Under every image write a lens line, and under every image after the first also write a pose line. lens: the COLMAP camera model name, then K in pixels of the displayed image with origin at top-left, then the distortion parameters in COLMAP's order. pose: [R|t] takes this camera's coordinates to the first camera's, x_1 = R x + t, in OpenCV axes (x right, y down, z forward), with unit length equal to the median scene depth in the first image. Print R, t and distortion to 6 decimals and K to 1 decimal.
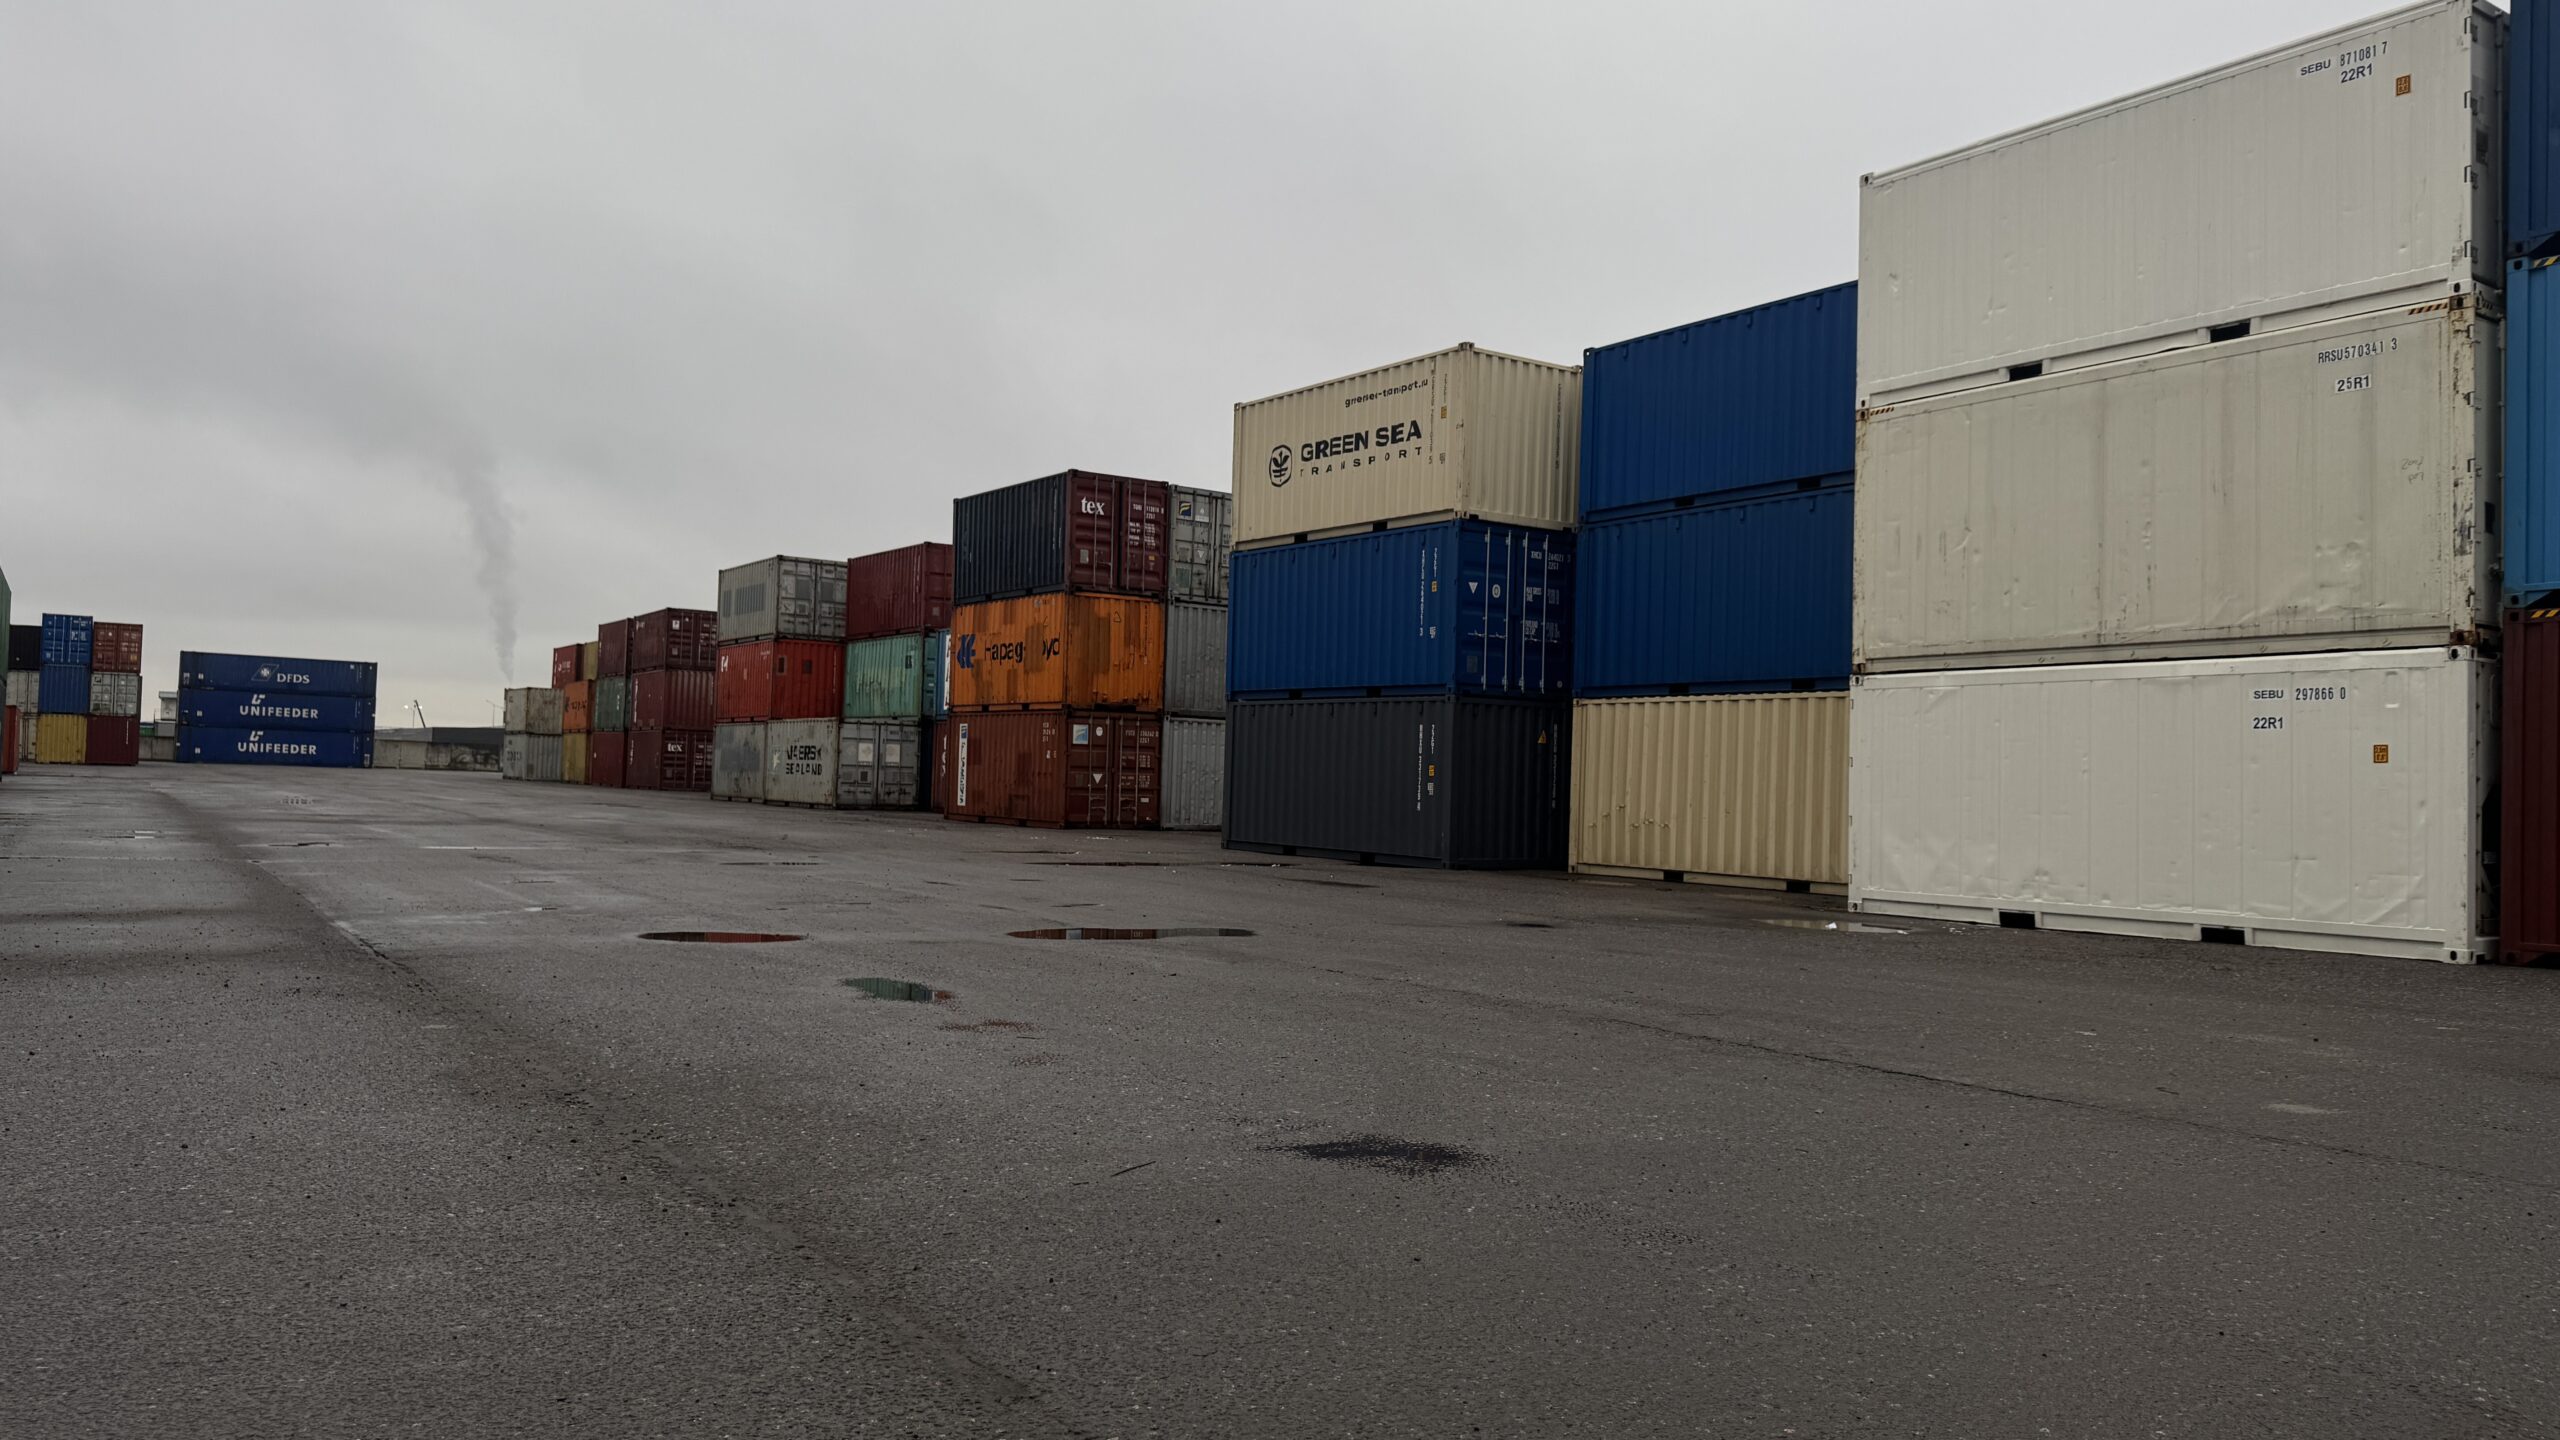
lens RADIAL K [[1758.4, 0, 1315.9], [0, 1758.4, 731.3], [0, 0, 1]] dist [0.073008, -0.107463]
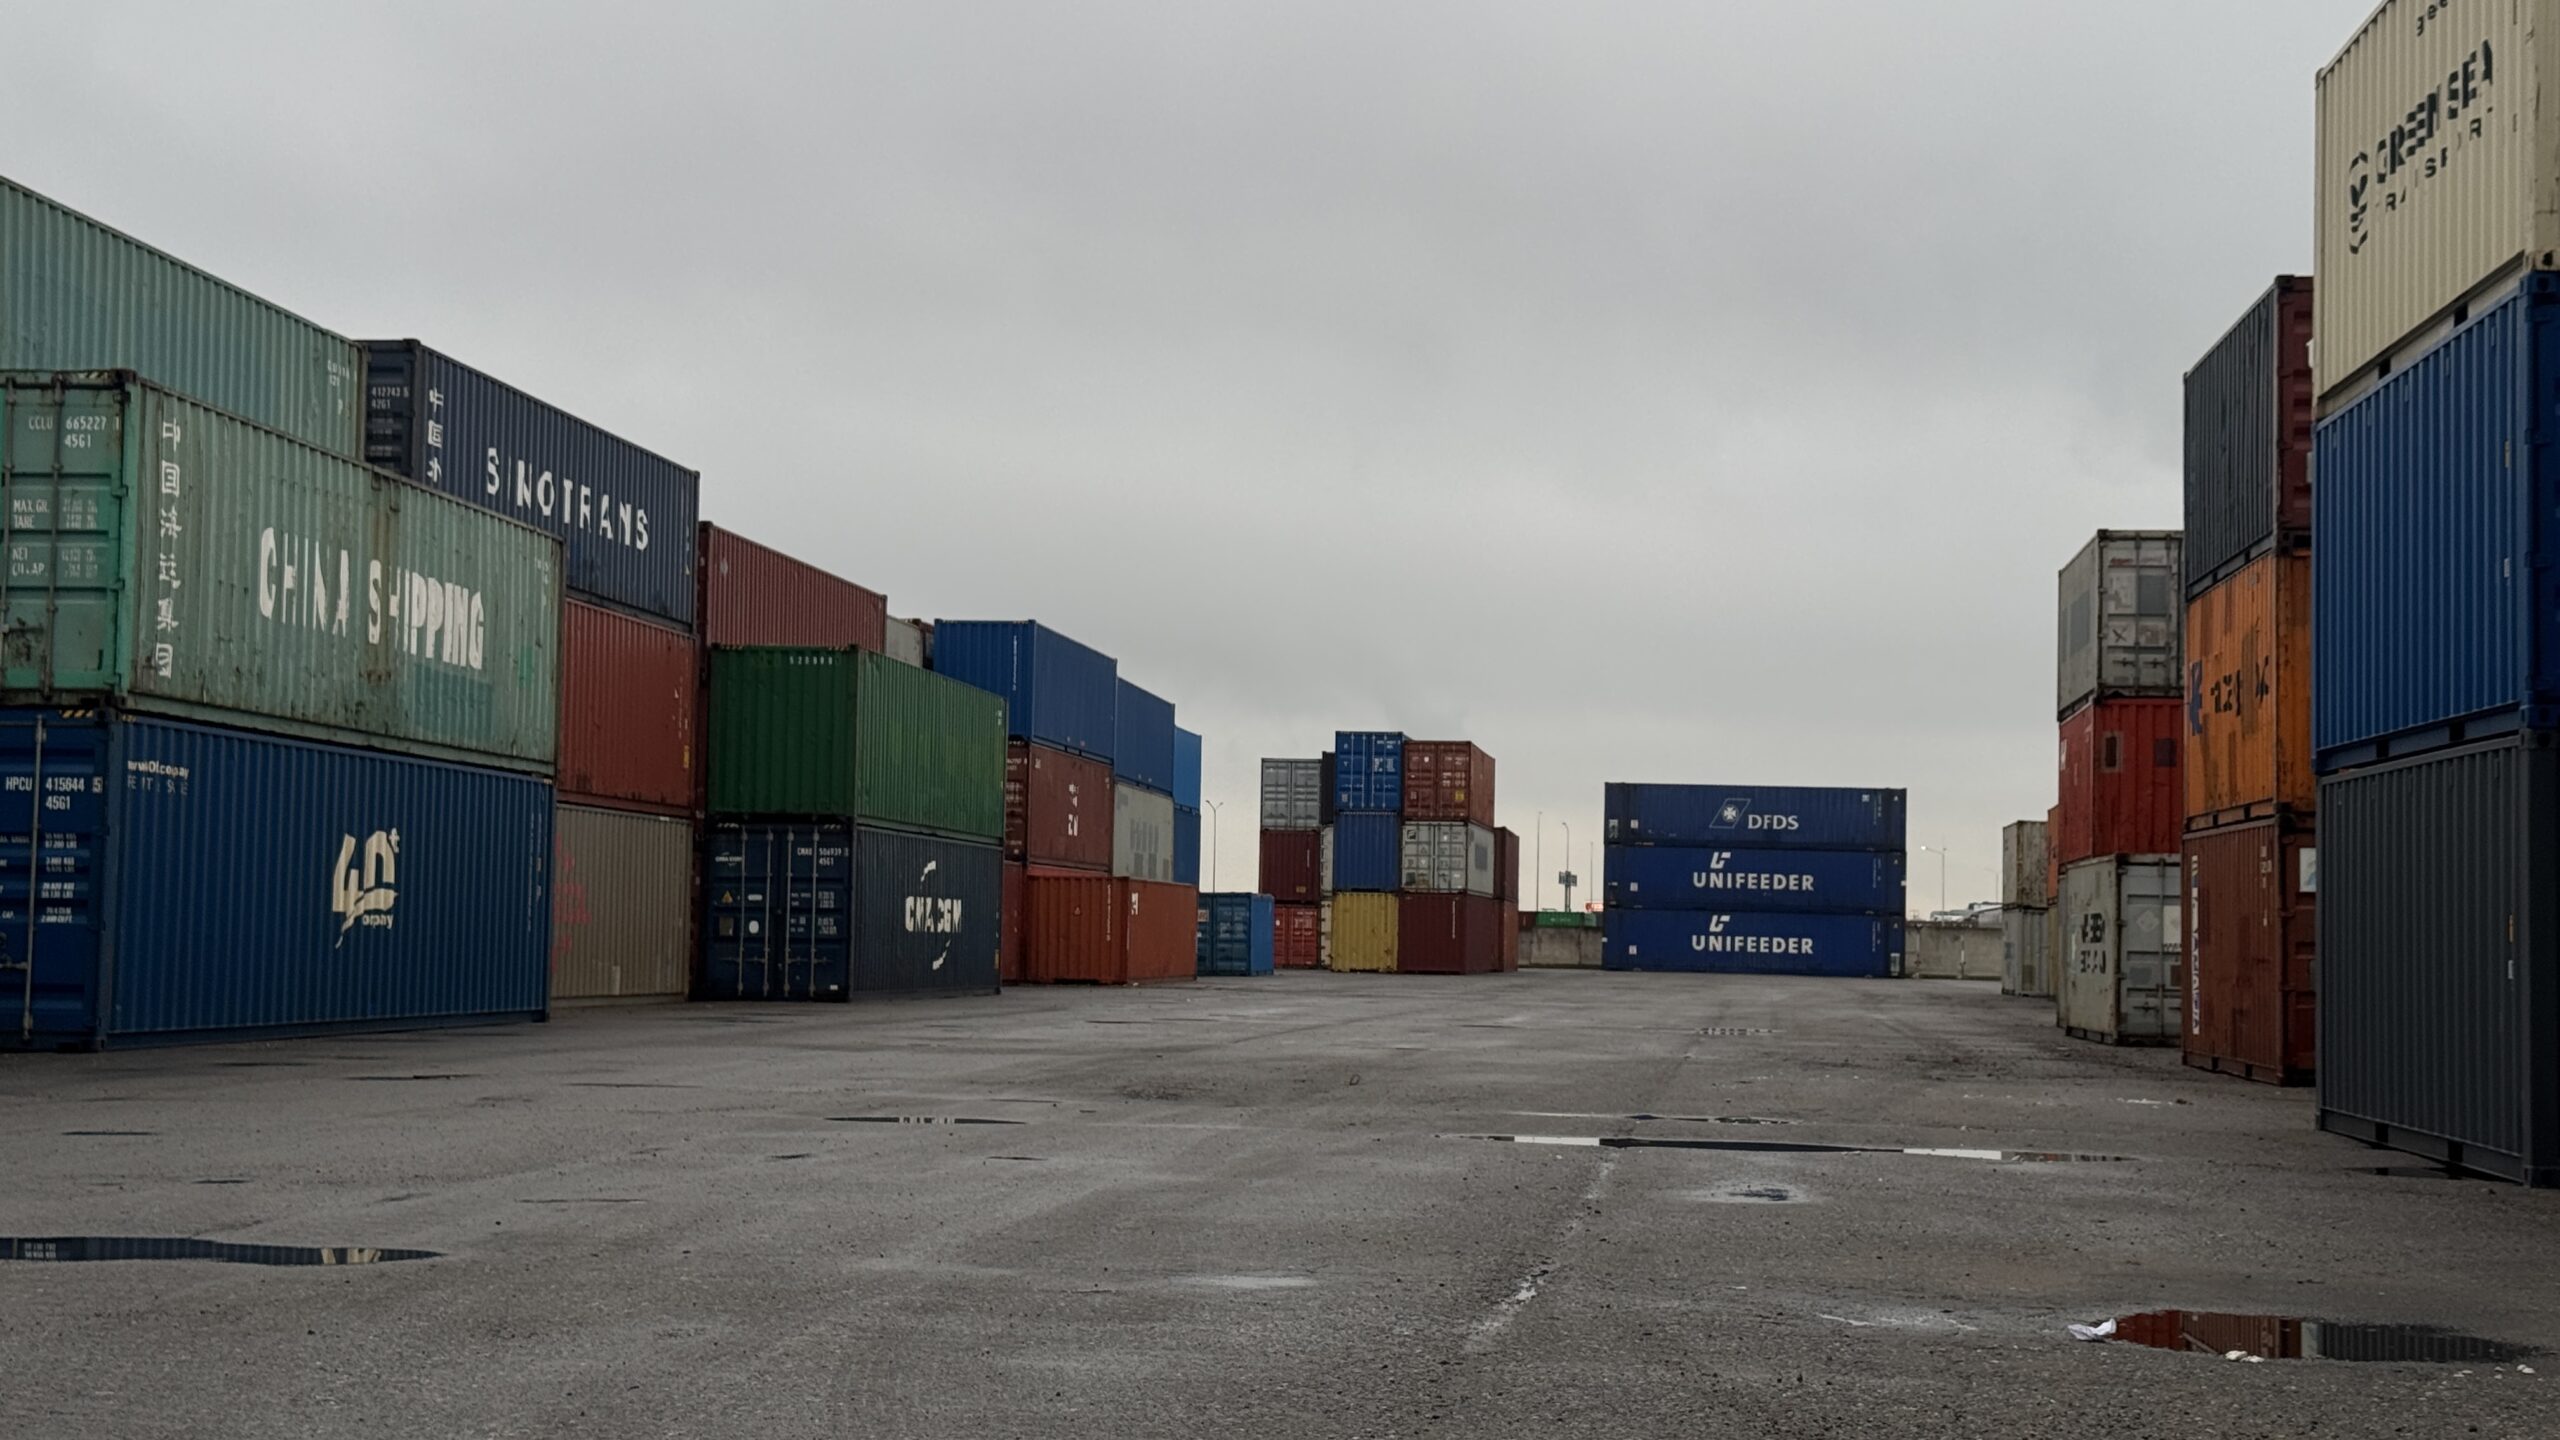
lens RADIAL K [[3533.6, 0, 1304.6], [0, 3533.6, 722.3], [0, 0, 1]] dist [0.173958, -0.566544]
pose [[0.751179, -0.055393, -0.657770, 0.239564], [0.021335, 0.997990, -0.059679, 0.011421], [0.659753, 0.030796, 0.750851, 0.146121]]
